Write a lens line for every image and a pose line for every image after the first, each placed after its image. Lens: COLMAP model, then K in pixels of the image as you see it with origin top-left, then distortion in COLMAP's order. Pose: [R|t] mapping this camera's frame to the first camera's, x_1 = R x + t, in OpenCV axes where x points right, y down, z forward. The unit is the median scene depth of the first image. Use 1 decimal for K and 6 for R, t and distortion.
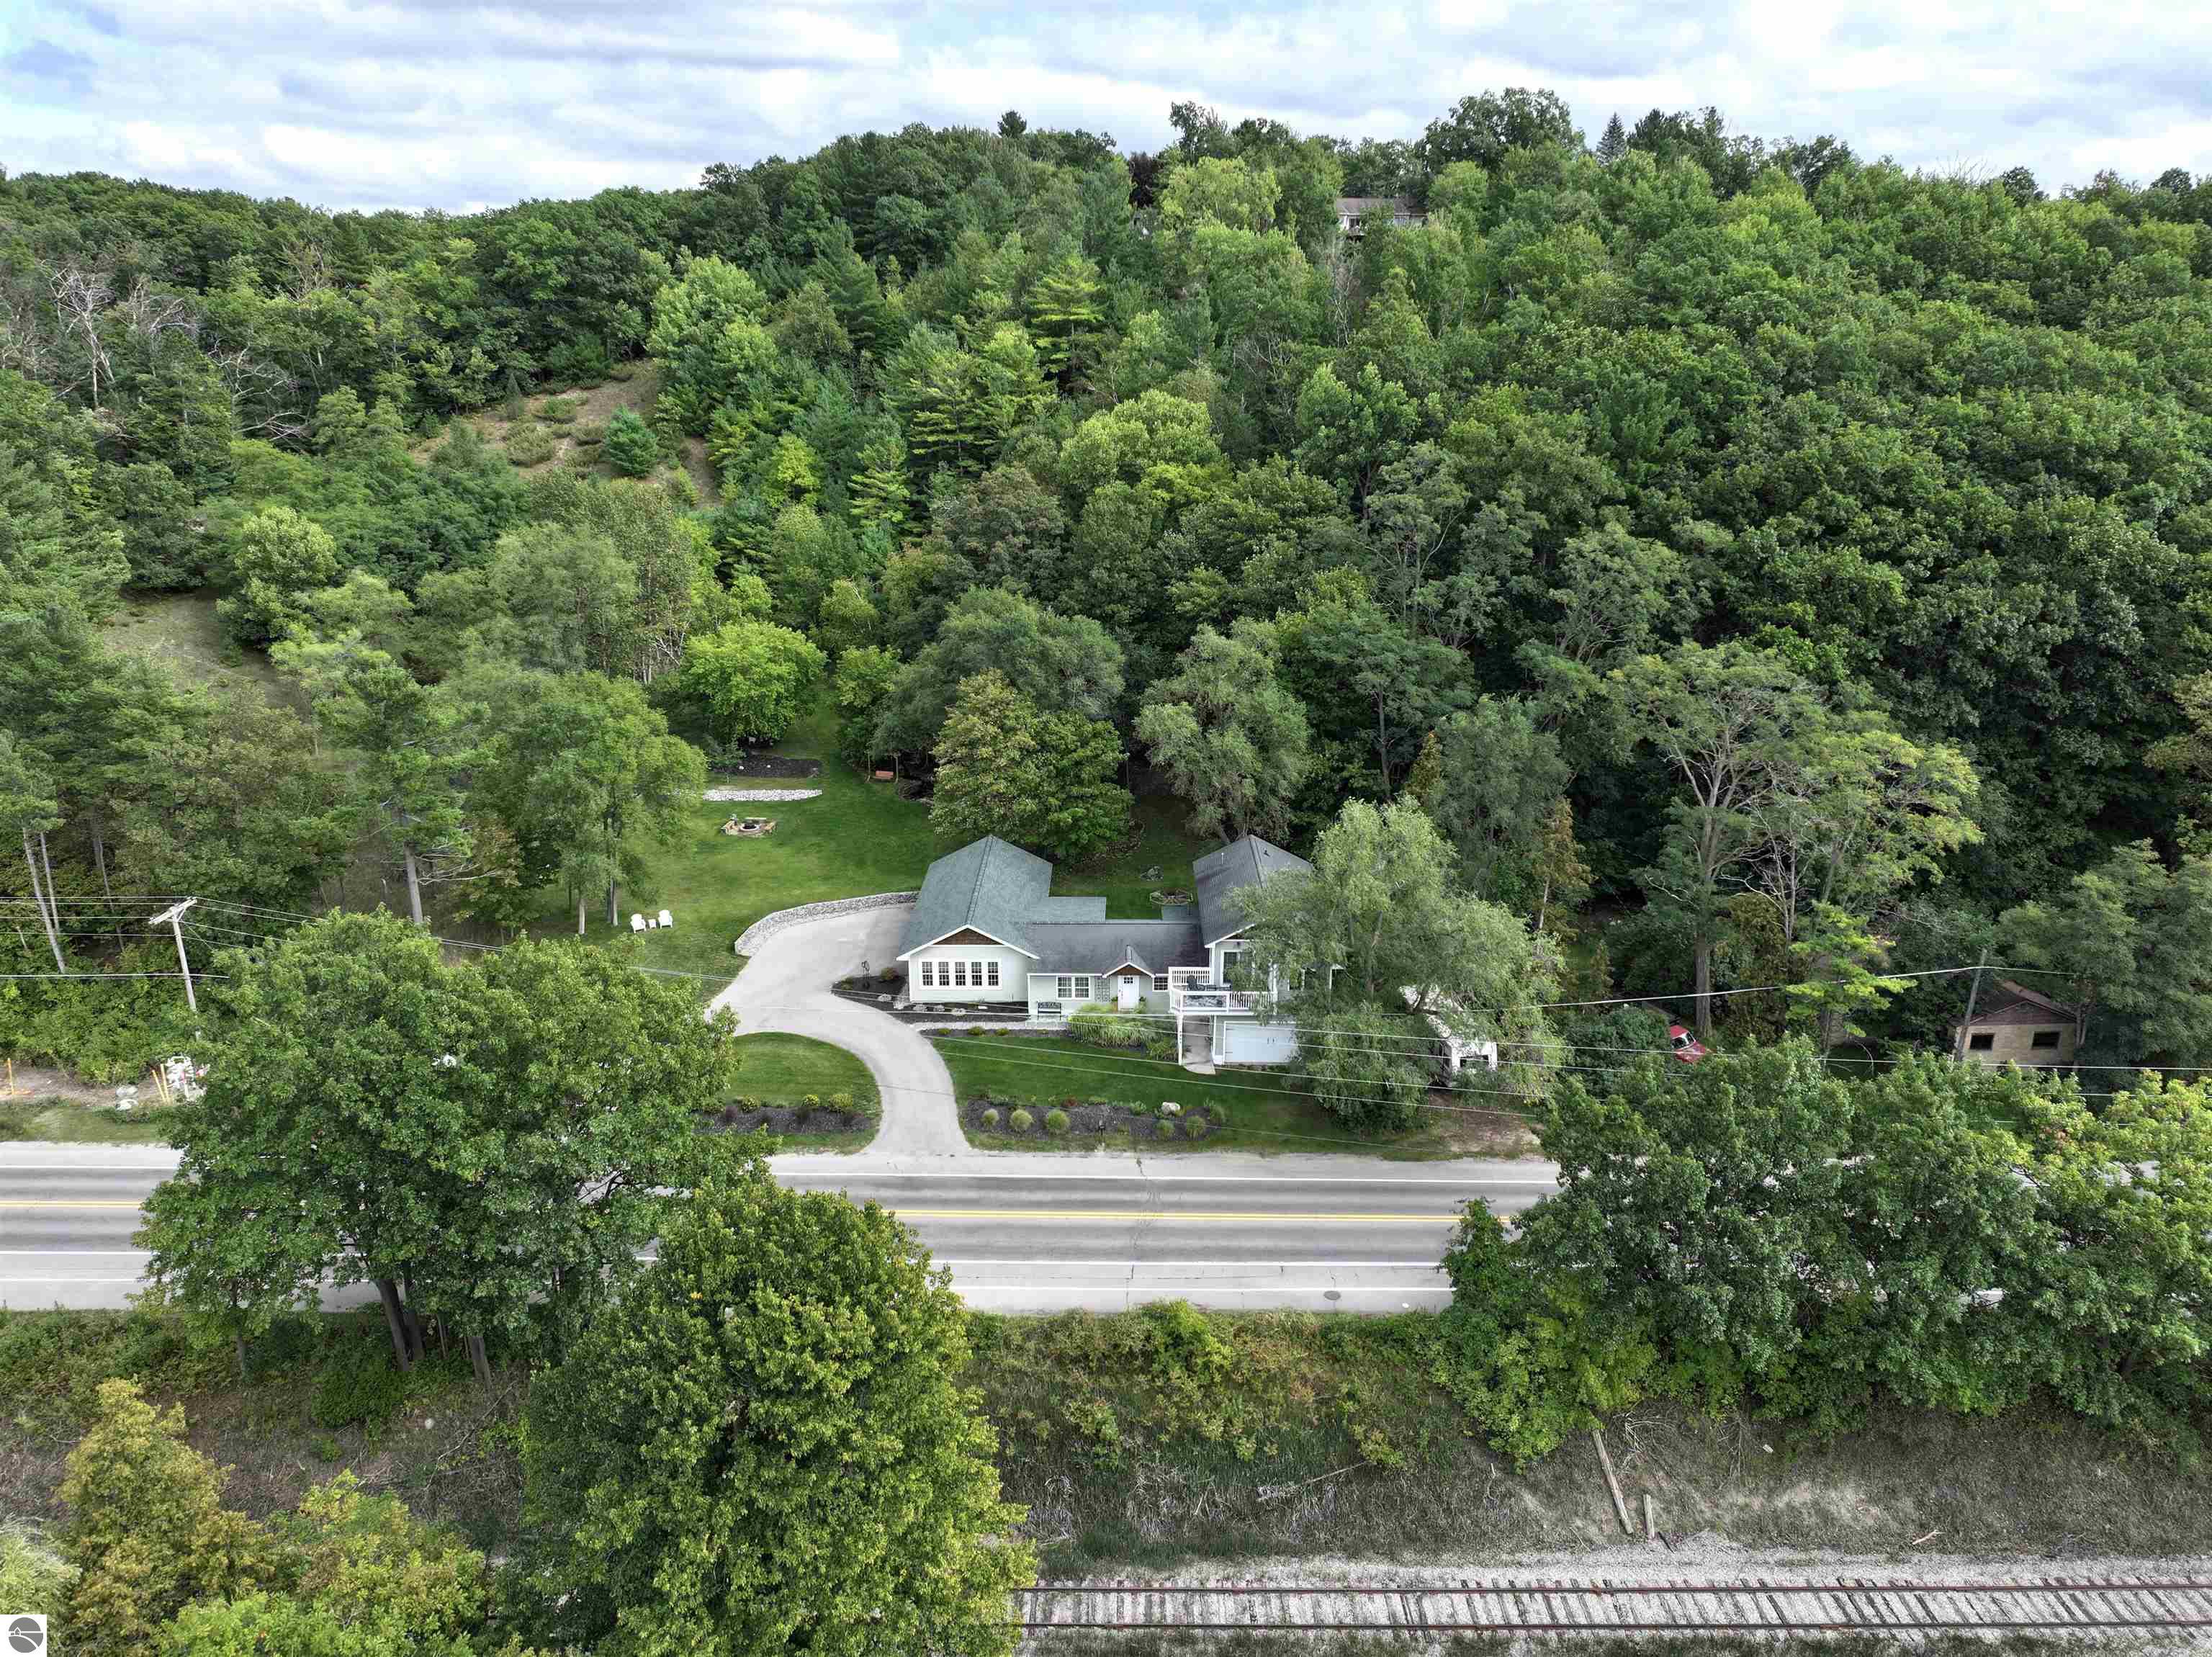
lens RADIAL K [[1545.9, 0, 1106.0], [0, 1545.9, 828.5], [0, 0, 1]] dist [-0.009623, 0.026925]
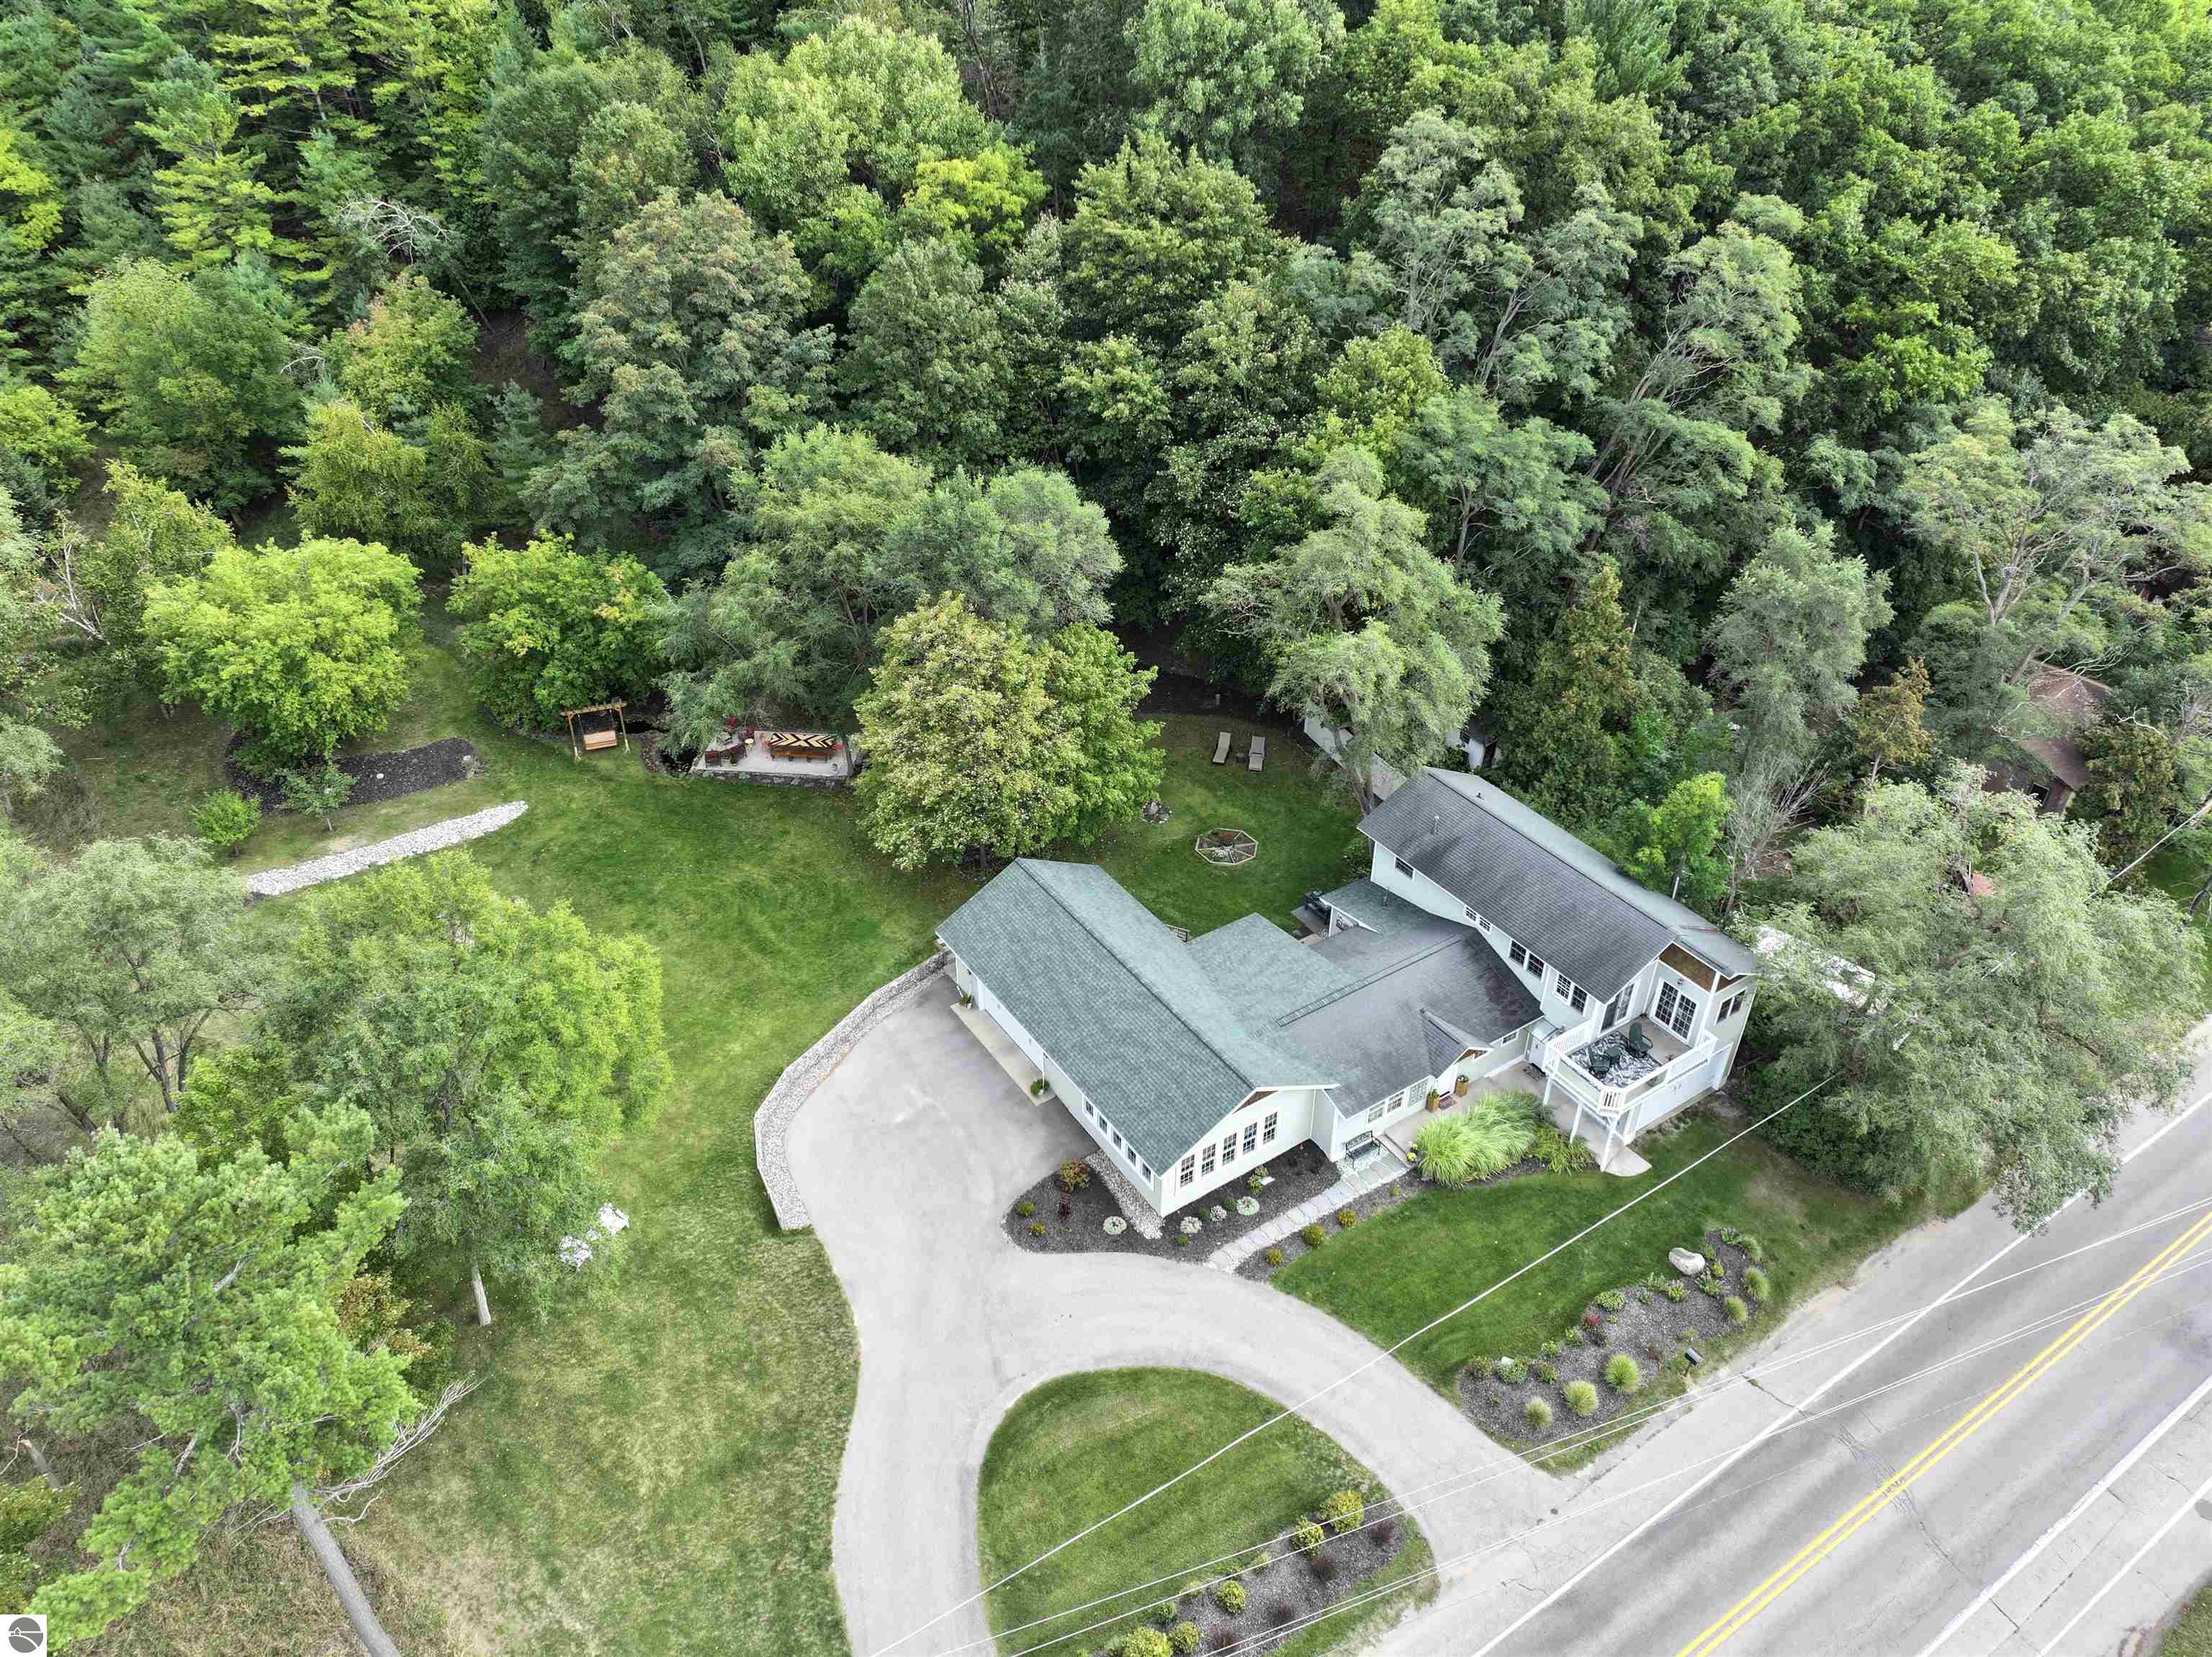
lens RADIAL K [[1545.9, 0, 1106.0], [0, 1545.9, 828.5], [0, 0, 1]] dist [-0.009623, 0.026925]
pose [[0.828855, -0.319651, 0.459153, -0.320686], [0.169892, 0.925757, 0.337803, -0.208025], [-0.533044, -0.201984, 0.821625, 0.445979]]
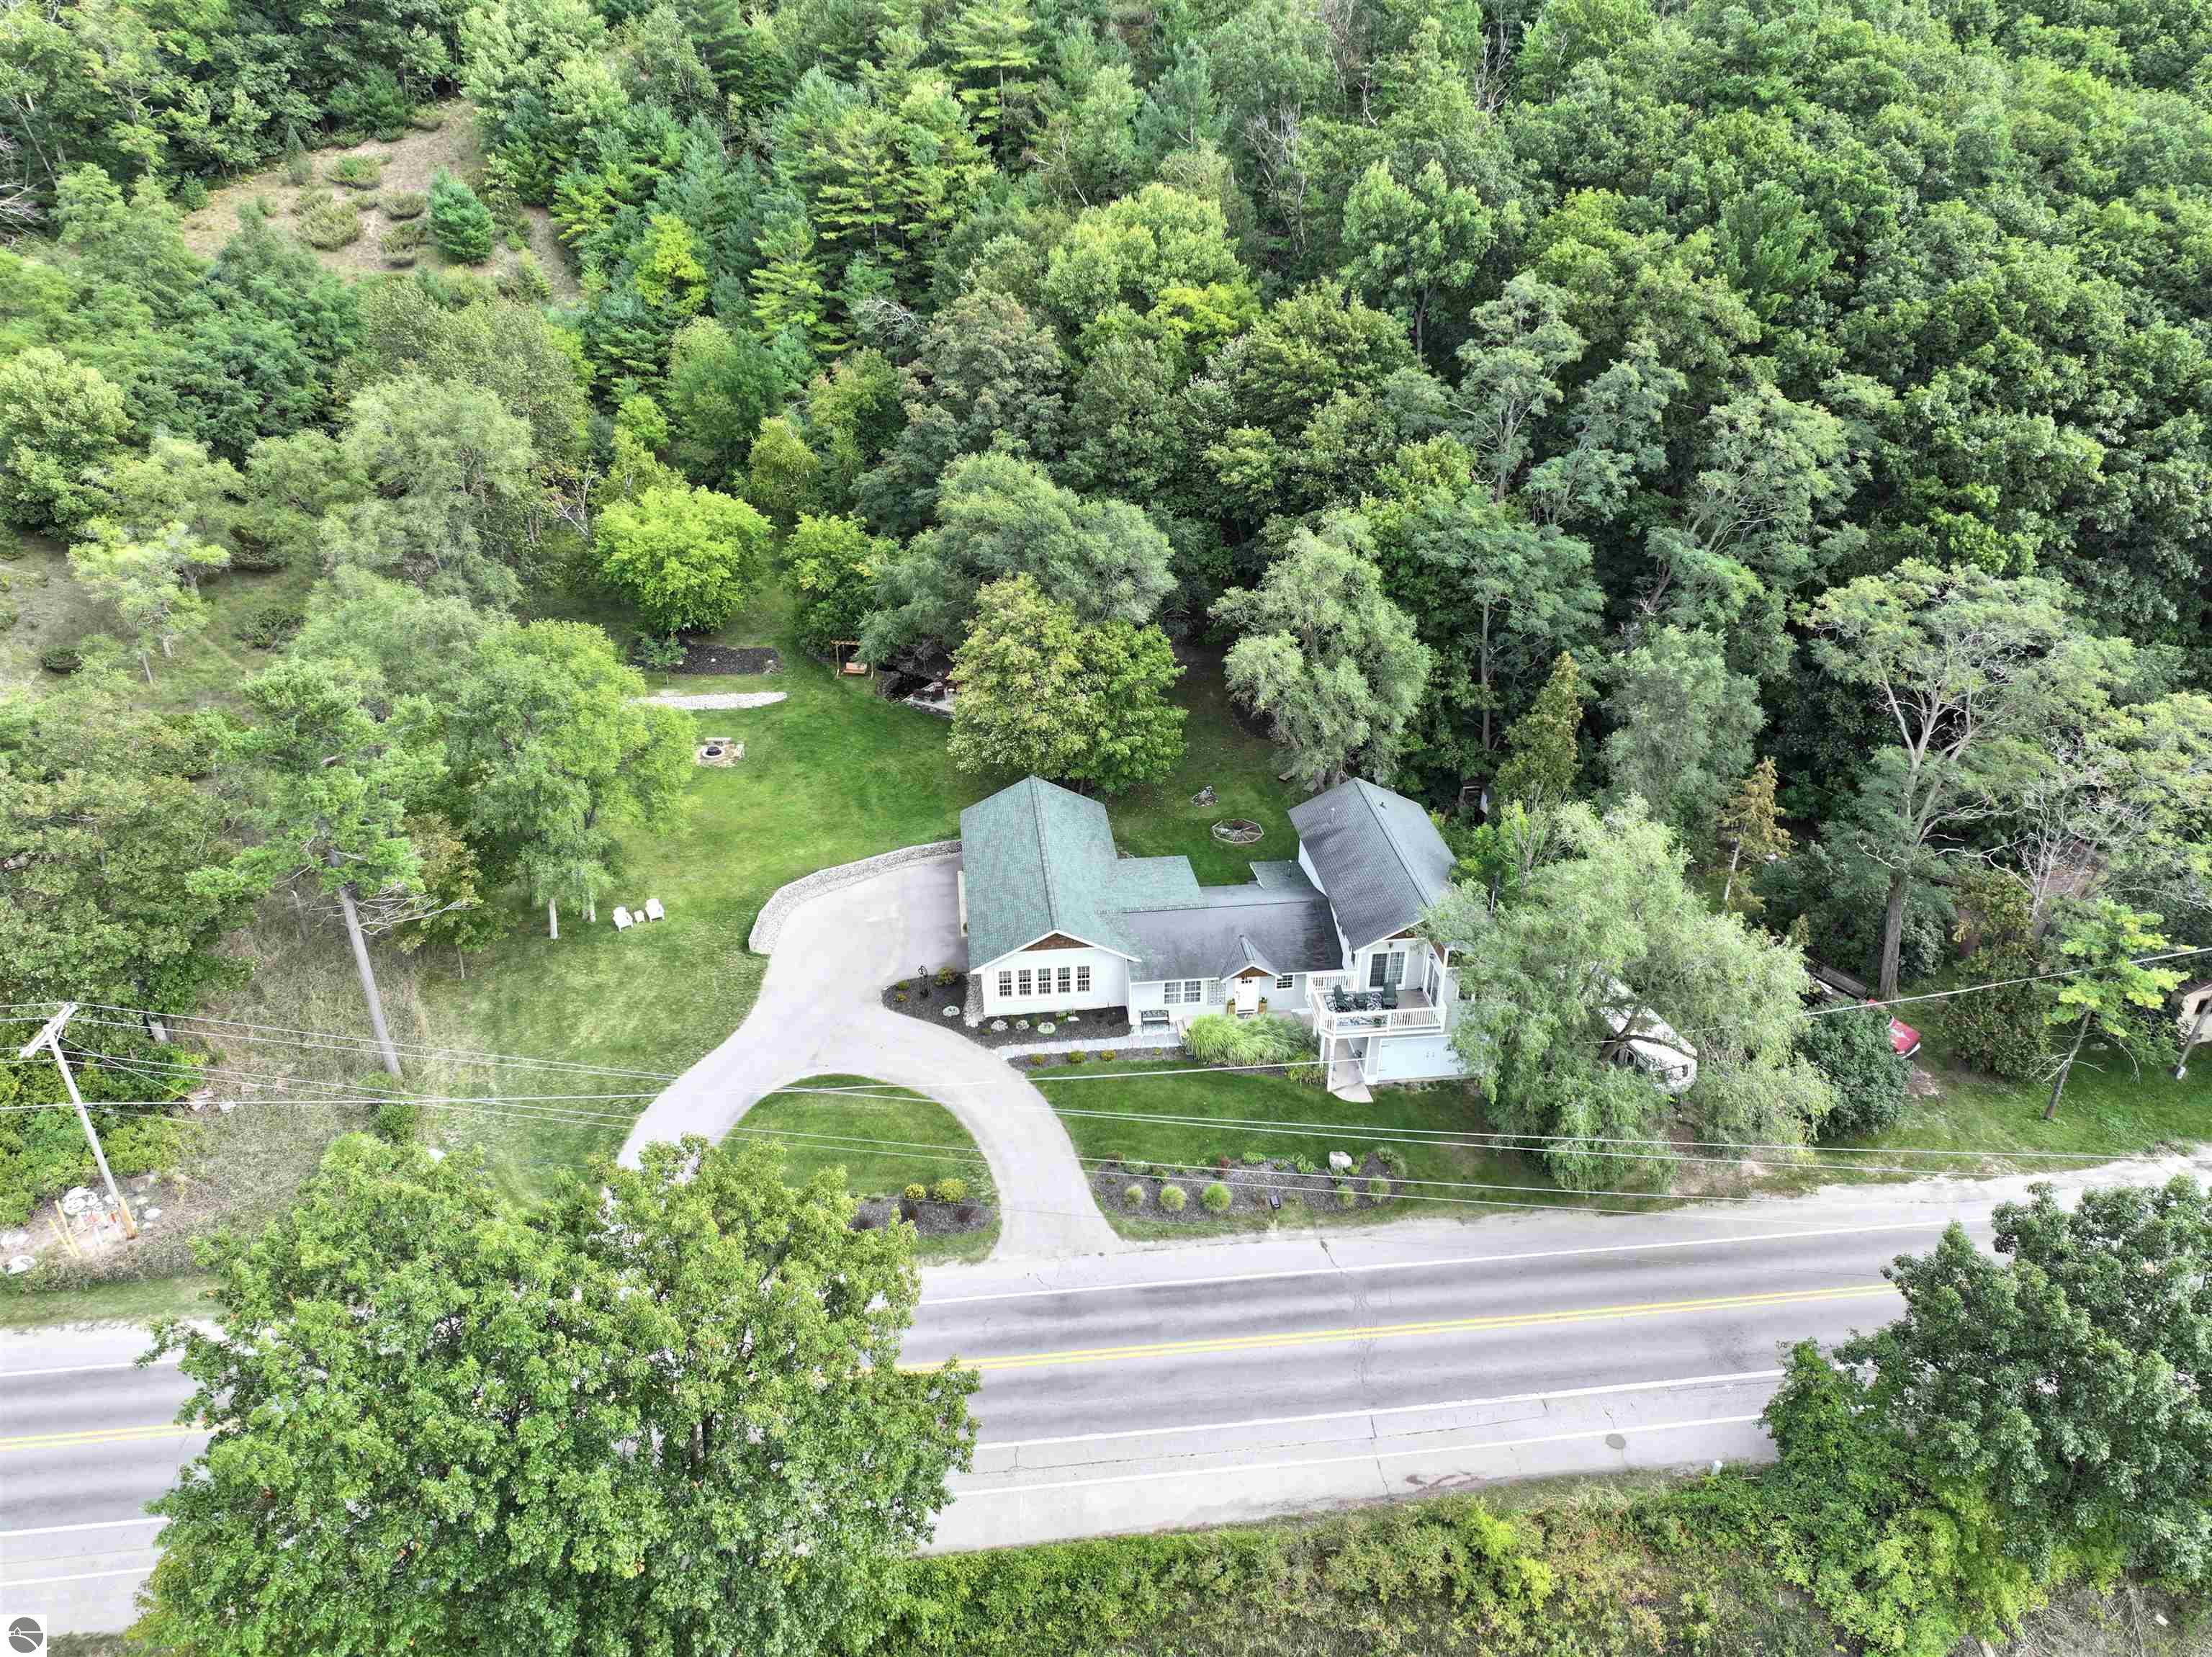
lens RADIAL K [[1545.9, 0, 1106.0], [0, 1545.9, 828.5], [0, 0, 1]] dist [-0.009623, 0.026925]
pose [[0.992603, -0.056894, 0.107253, -0.122033], [0.036540, 0.982438, 0.182979, -0.116185], [-0.115780, -0.177706, 0.977249, 0.161327]]
